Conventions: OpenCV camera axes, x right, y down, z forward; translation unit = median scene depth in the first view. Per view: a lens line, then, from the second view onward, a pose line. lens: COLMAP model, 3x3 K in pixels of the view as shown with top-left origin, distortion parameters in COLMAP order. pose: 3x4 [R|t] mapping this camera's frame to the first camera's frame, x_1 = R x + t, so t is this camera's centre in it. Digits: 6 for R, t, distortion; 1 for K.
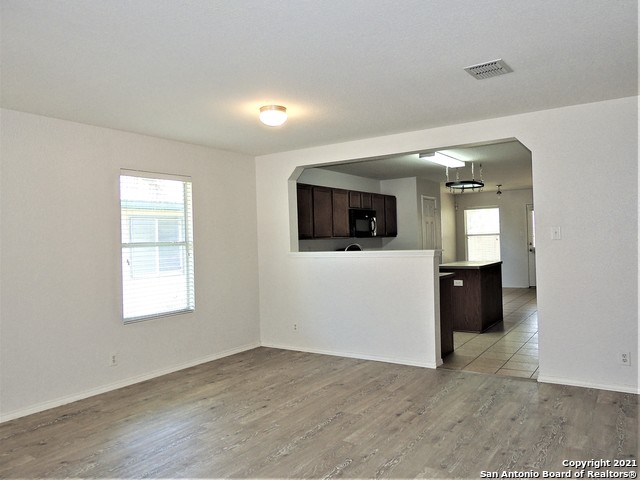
lens RADIAL K [[487.5, 0, 319.6], [0, 487.5, 245.7], [0, 0, 1]] dist [-0.013728, -0.004813]
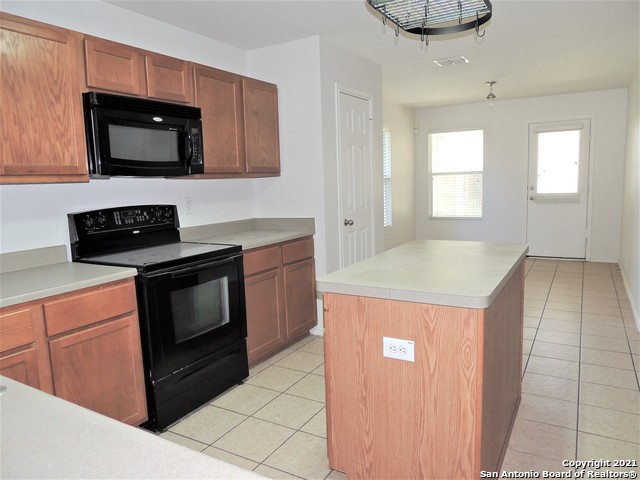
lens RADIAL K [[460.8, 0, 318.5], [0, 460.8, 241.5], [0, 0, 1]] dist [-0.014554, -0.001008]
pose [[0.998338, -0.008931, 0.056938, 0.168955], [0.001937, 0.992562, 0.121726, -0.010396], [-0.057602, -0.121413, 0.990929, 0.563634]]
